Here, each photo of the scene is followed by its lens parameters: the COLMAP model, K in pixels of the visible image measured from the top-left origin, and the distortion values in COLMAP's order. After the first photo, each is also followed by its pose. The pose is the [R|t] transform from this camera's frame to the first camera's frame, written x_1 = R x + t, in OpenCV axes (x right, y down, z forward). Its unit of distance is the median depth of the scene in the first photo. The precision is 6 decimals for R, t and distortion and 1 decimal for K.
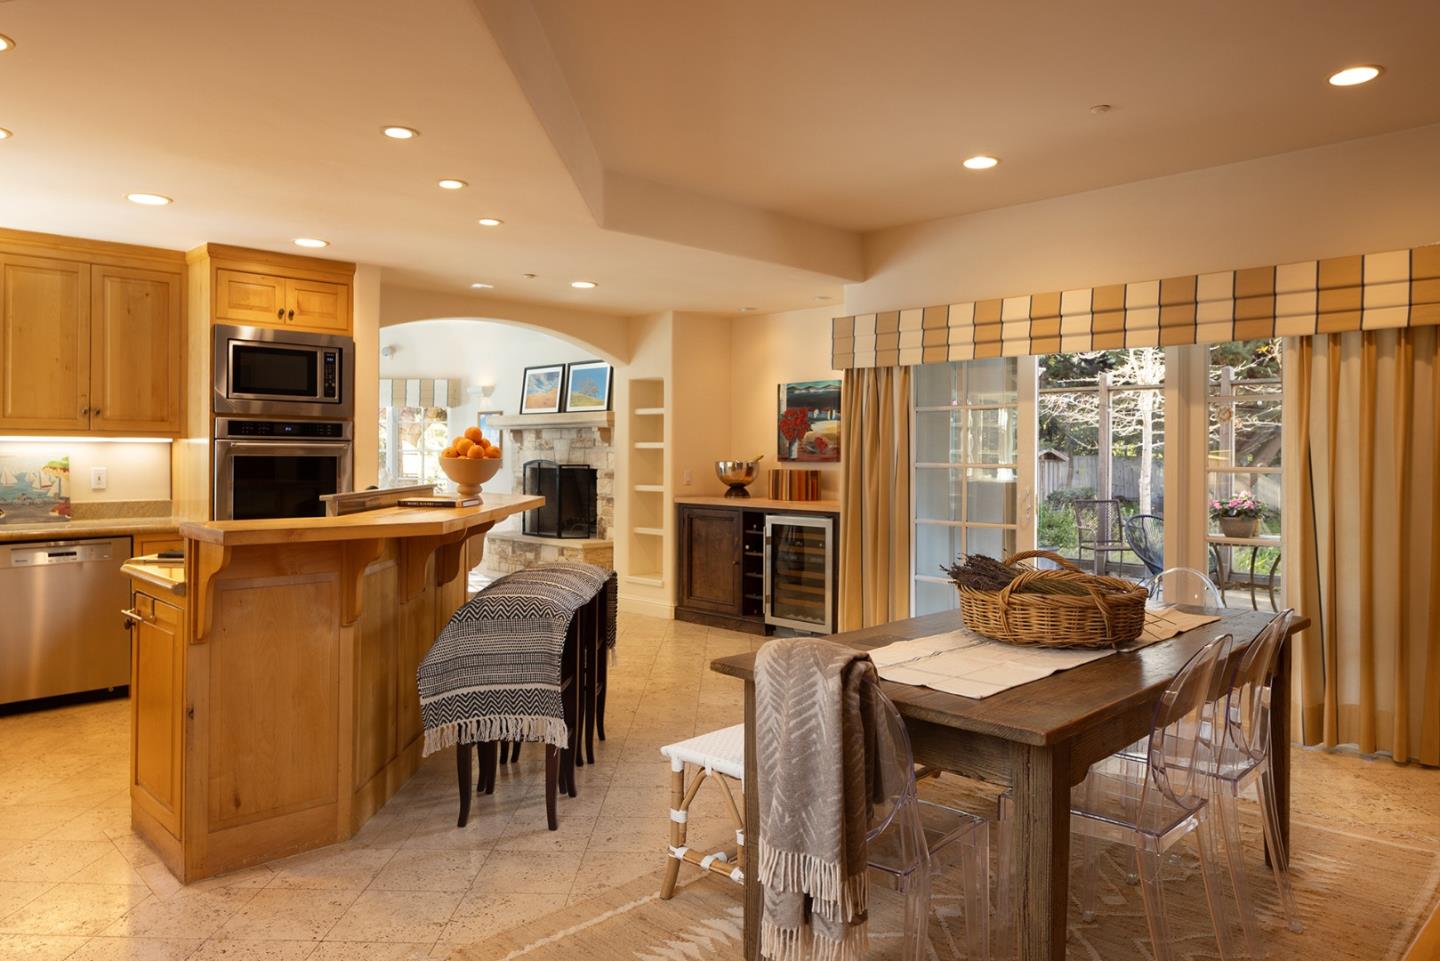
lens RADIAL K [[980.2, 0, 734.5], [0, 980.2, 450.1], [0, 0, 1]] dist [-0.003474, -0.005037]
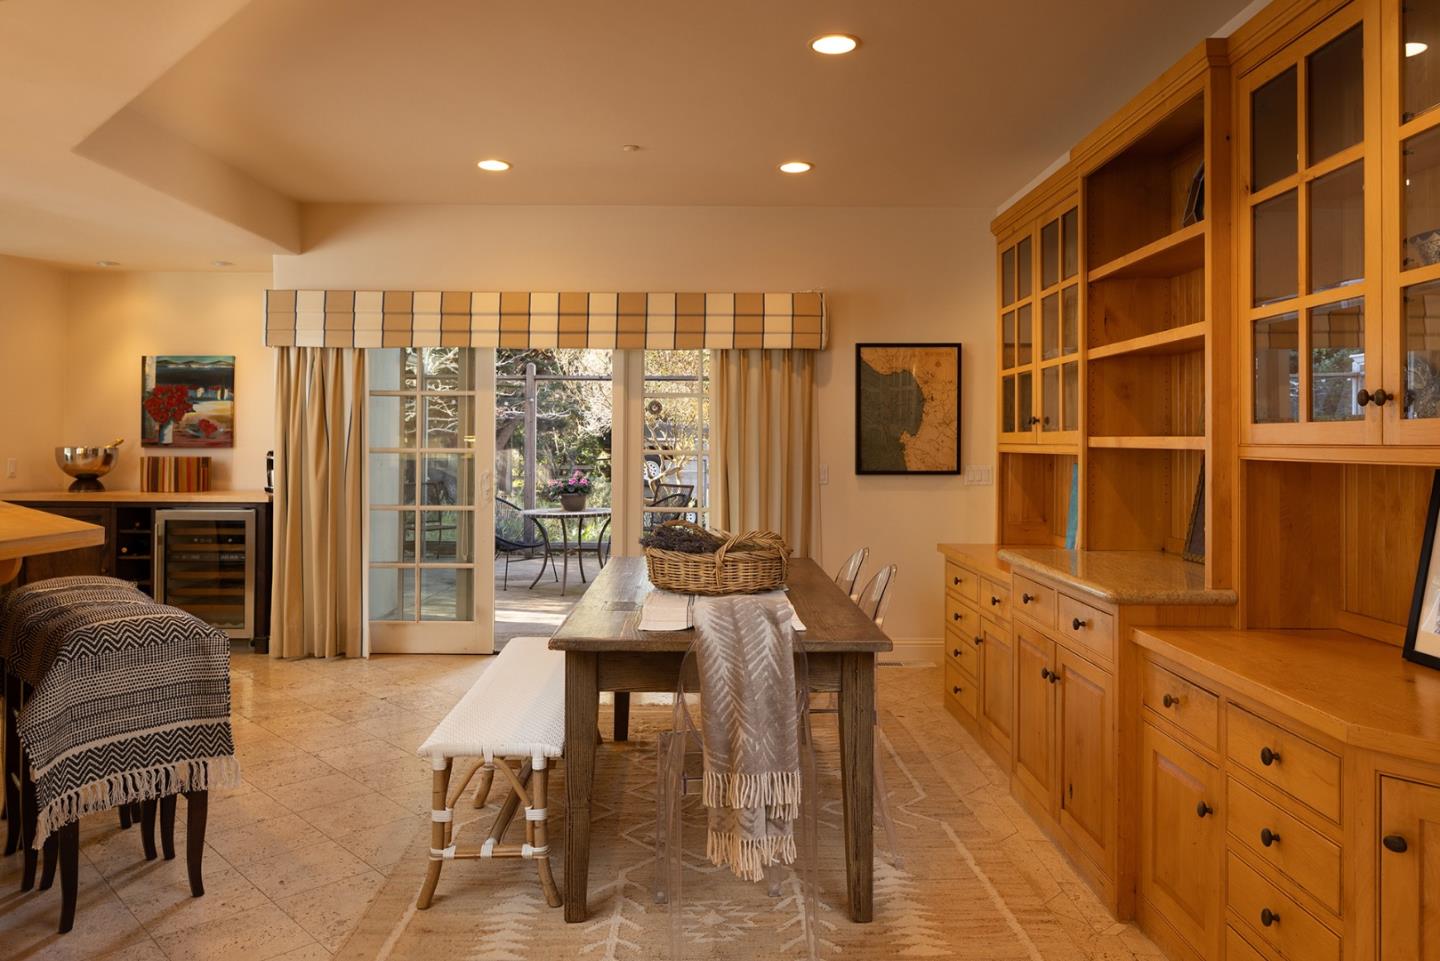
lens RADIAL K [[980.2, 0, 725.9], [0, 980.2, 433.0], [0, 0, 1]] dist [-0.003474, -0.005037]
pose [[0.696797, 0.005691, 0.717245, -0.321901], [-0.004661, 0.999983, -0.003407, -0.000194], [-0.717253, -0.000969, 0.696812, 0.075891]]
